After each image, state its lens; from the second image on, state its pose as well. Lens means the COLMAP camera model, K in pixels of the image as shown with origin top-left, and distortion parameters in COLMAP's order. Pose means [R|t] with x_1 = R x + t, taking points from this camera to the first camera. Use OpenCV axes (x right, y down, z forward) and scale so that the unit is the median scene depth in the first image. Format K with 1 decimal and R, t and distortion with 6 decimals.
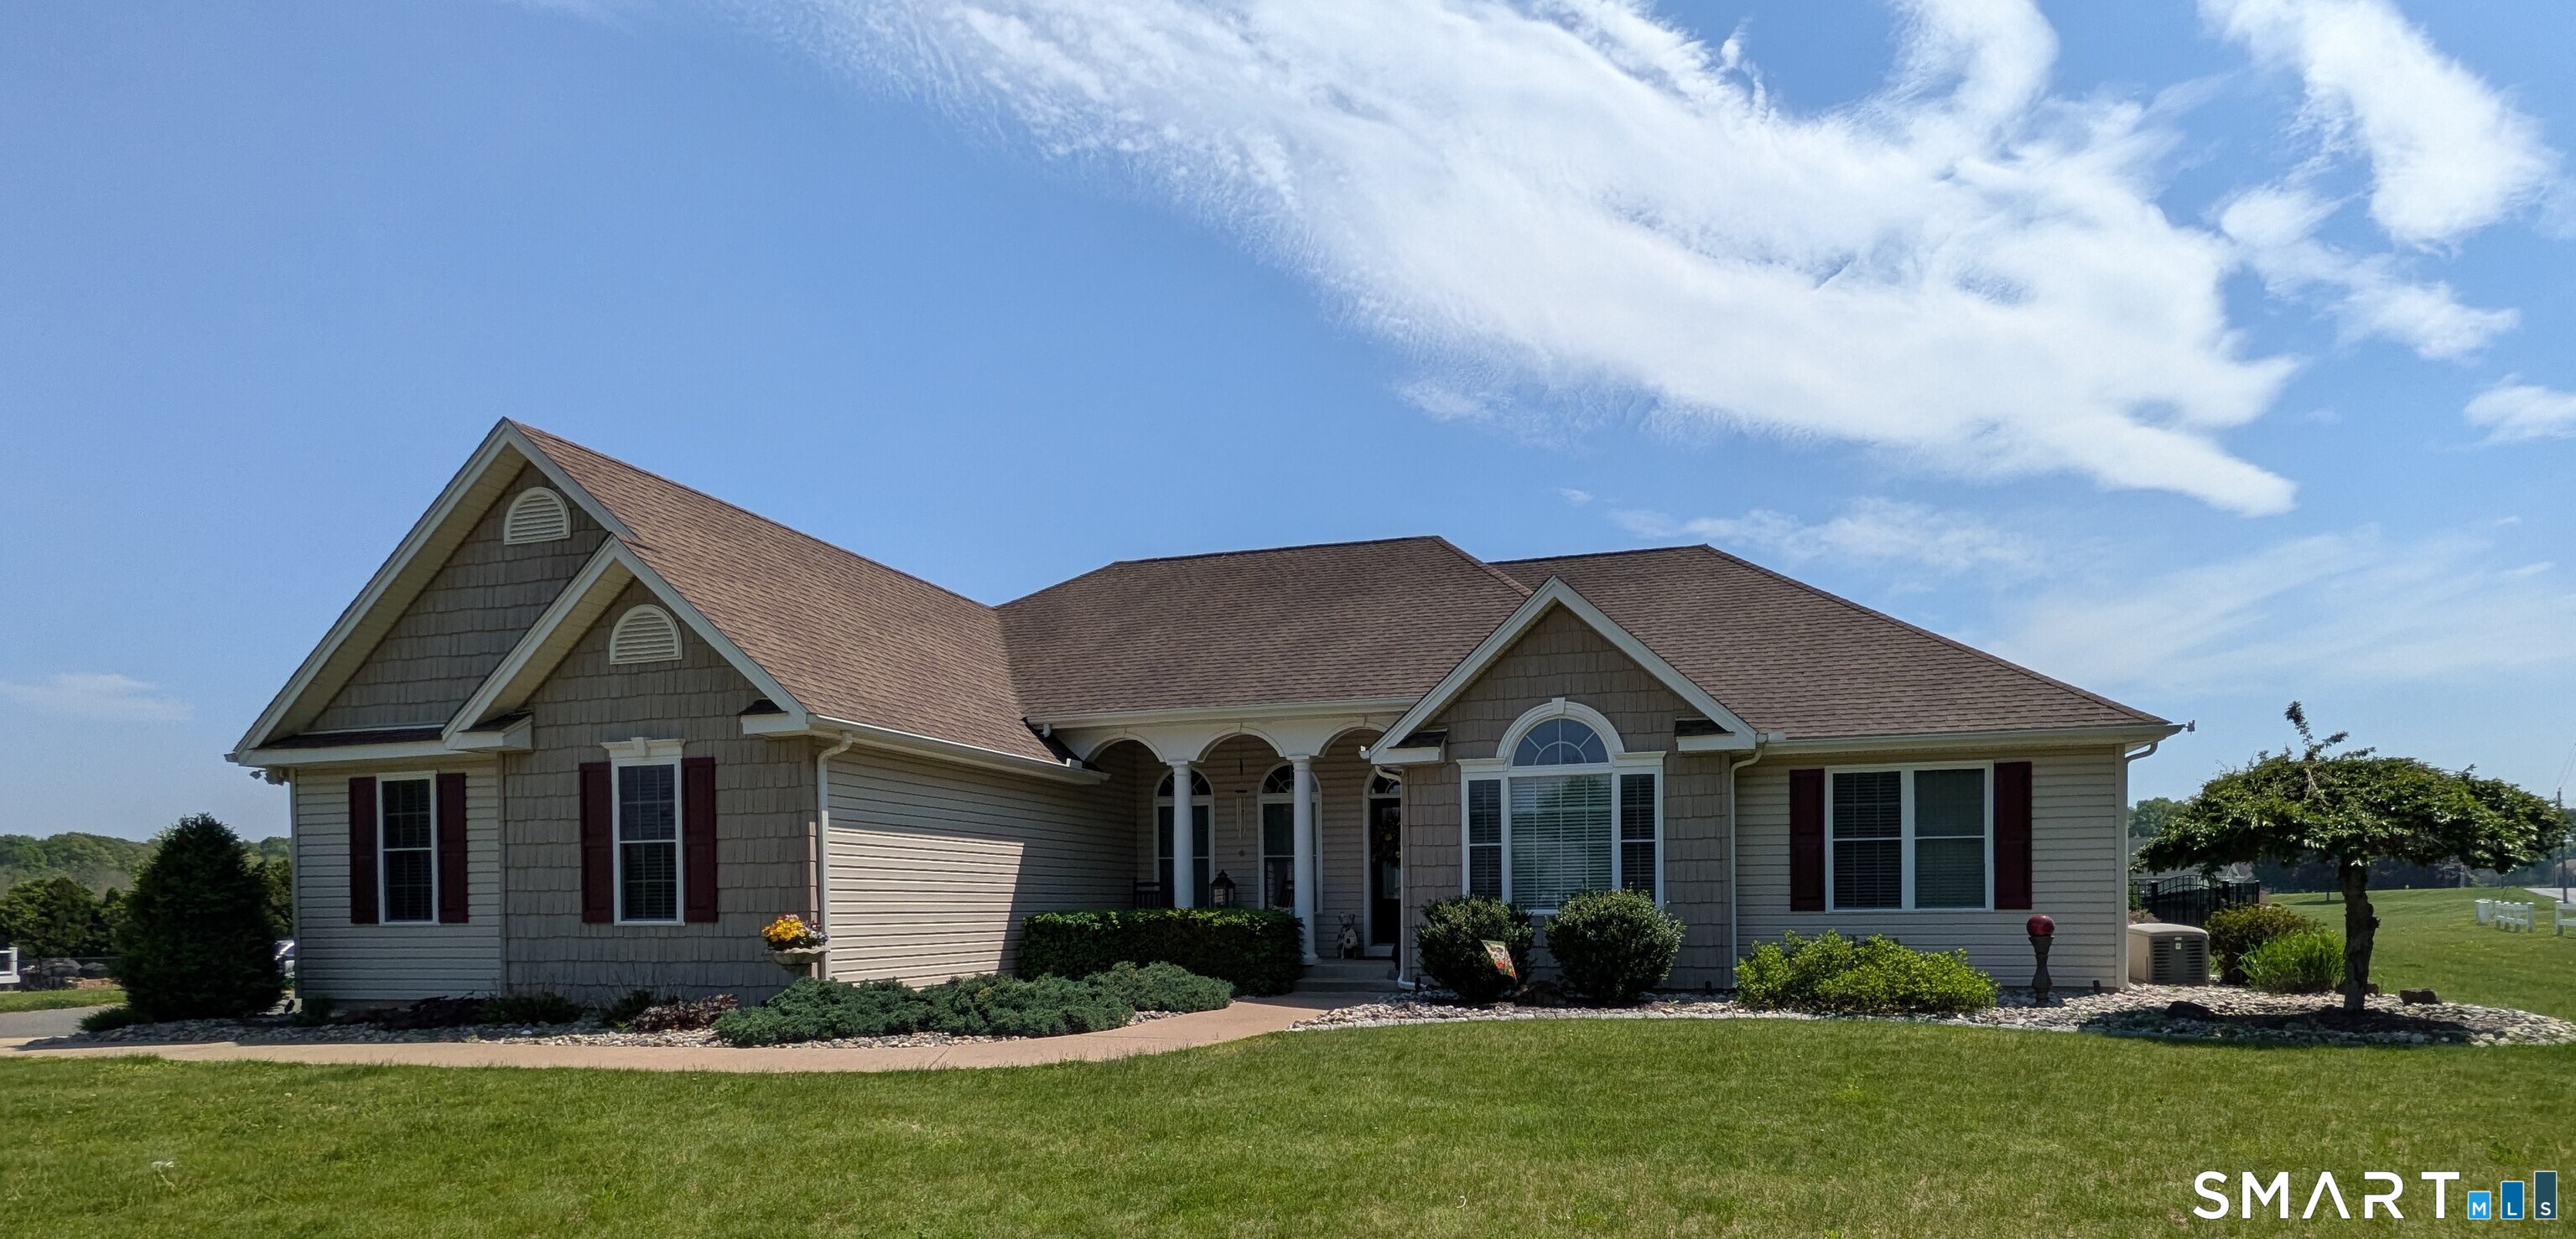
lens RADIAL K [[1155.9, 0, 1464.1], [0, 1155.9, 917.9], [0, 0, 1]] dist [0.001631, -0.000104]
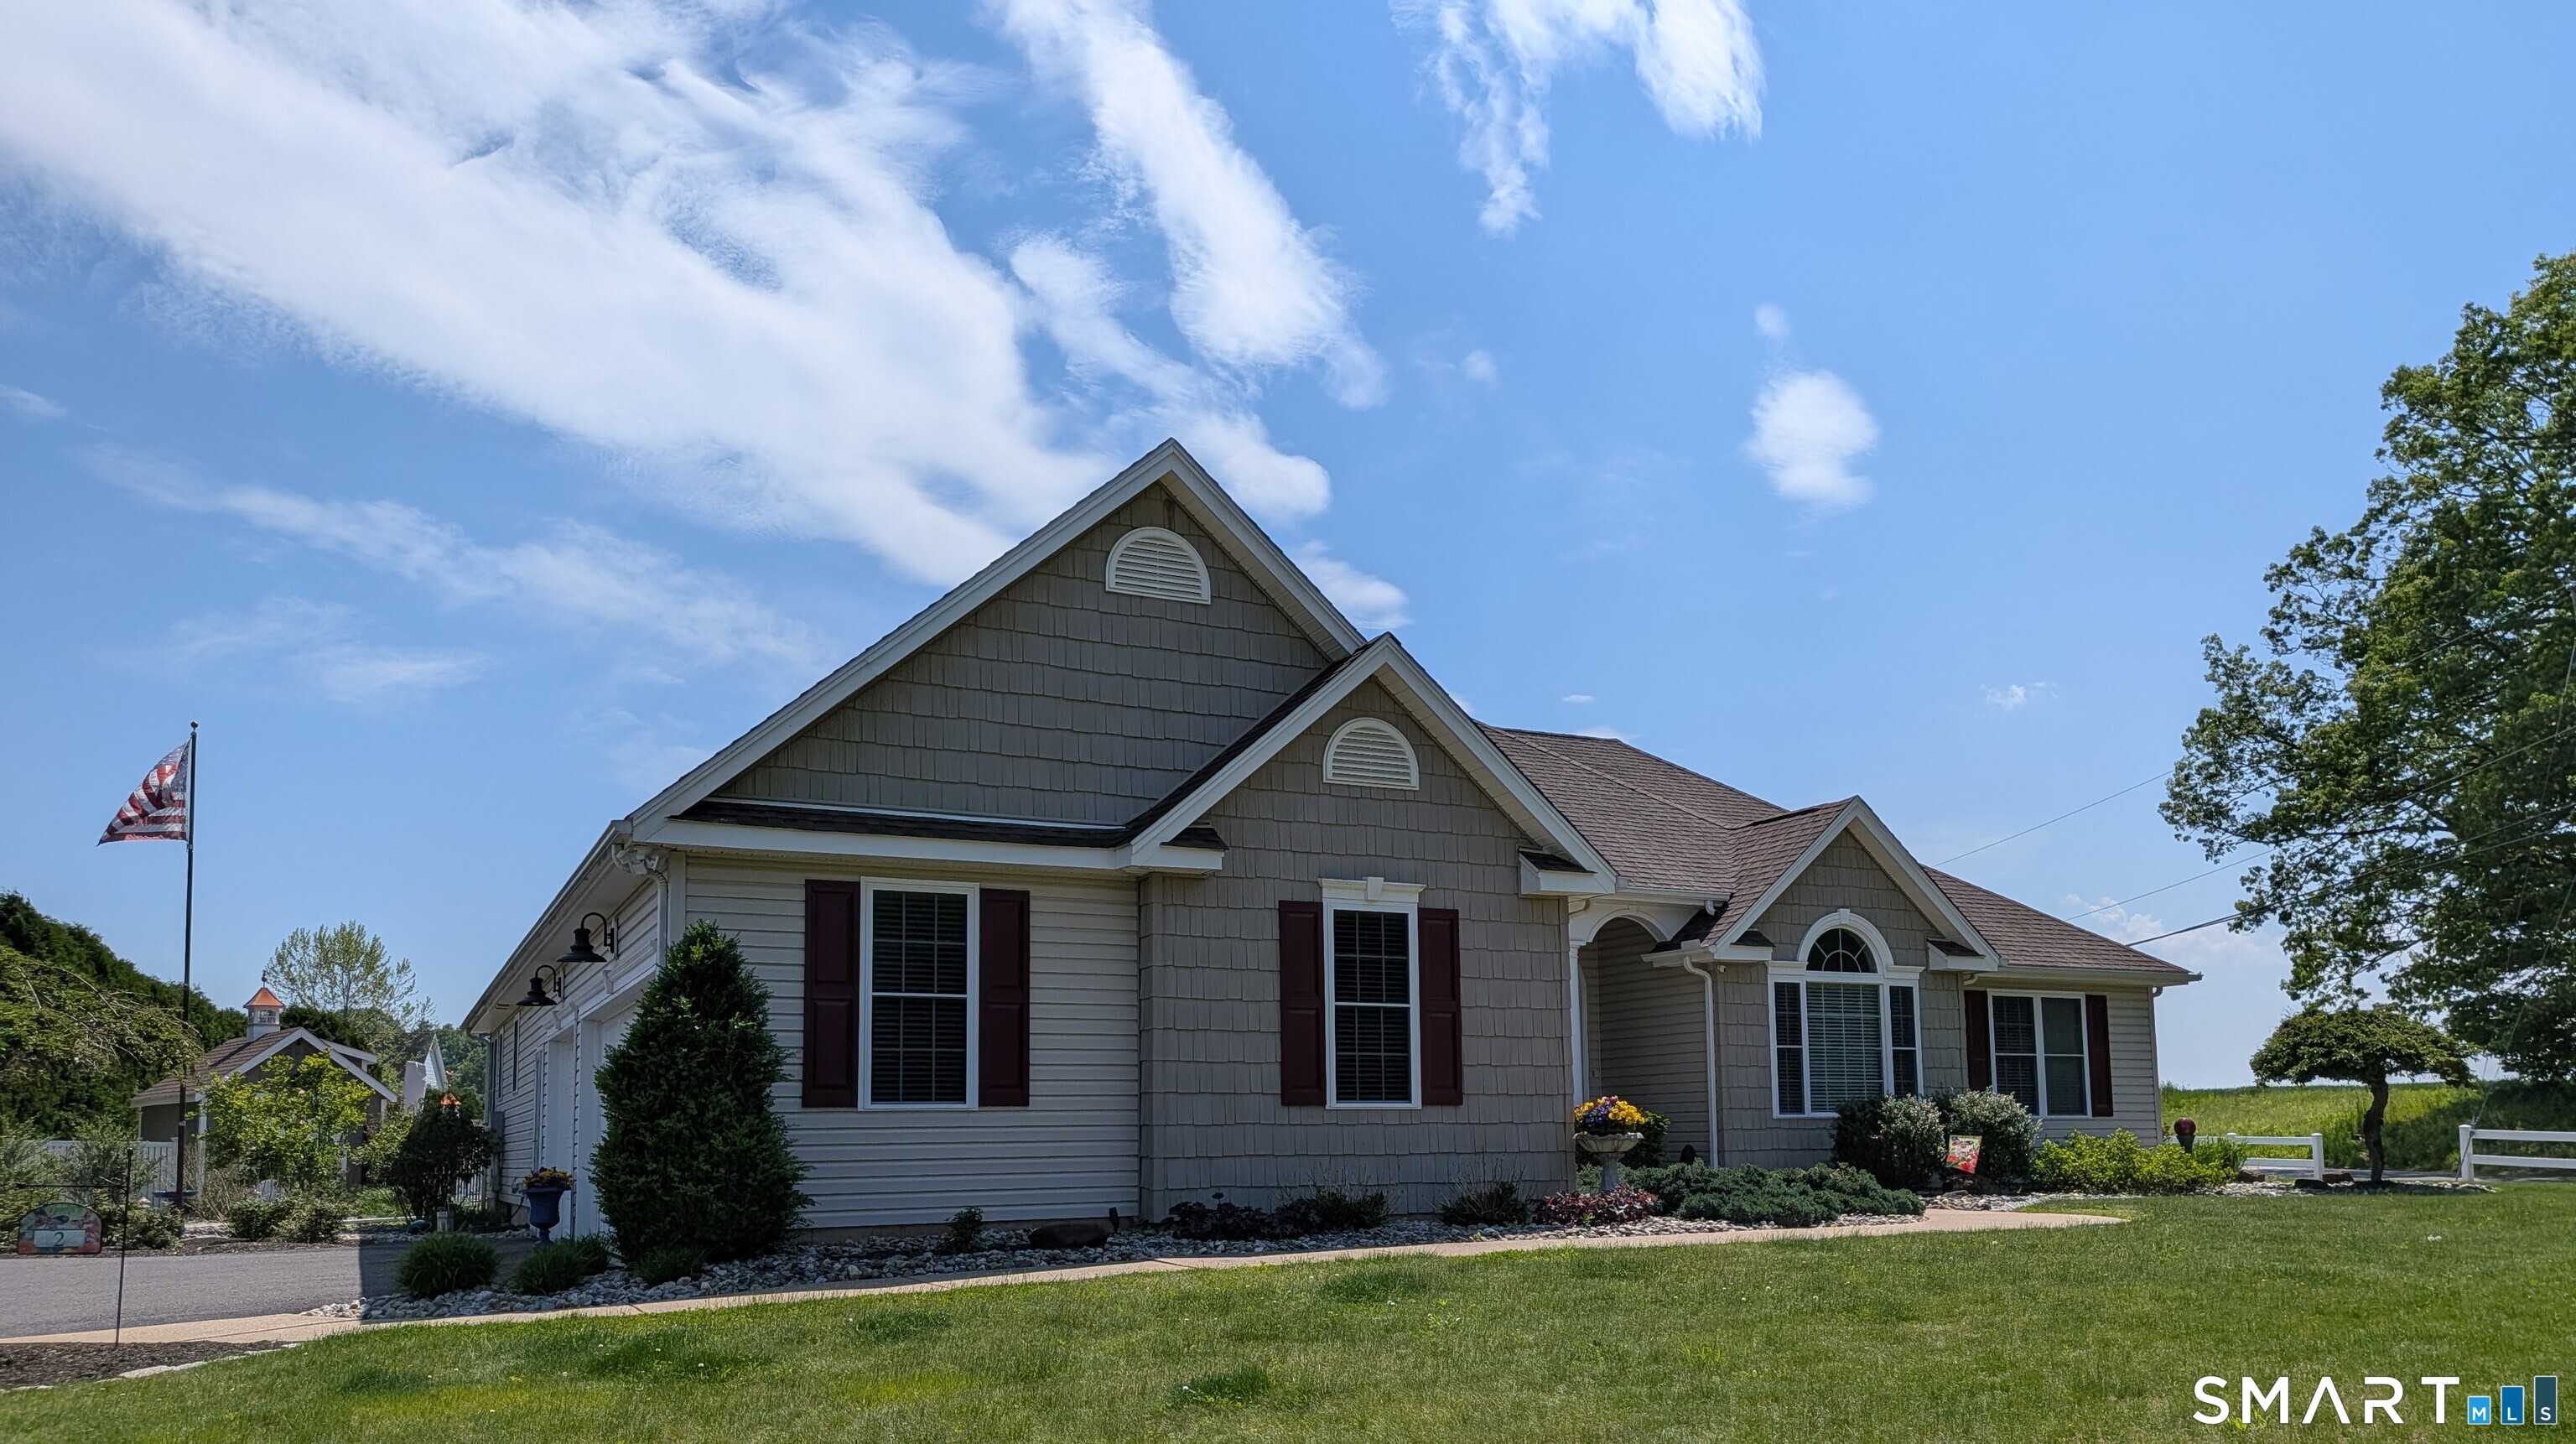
lens RADIAL K [[1826.8, 0, 1287.2], [0, 1826.8, 977.4], [0, 0, 1]] dist [0.105805, -0.002996]
pose [[0.769597, 0.060229, 0.635684, -1.428026], [0.012548, 0.993923, -0.109361, 0.049235], [-0.638407, 0.092141, 0.764164, 0.055567]]
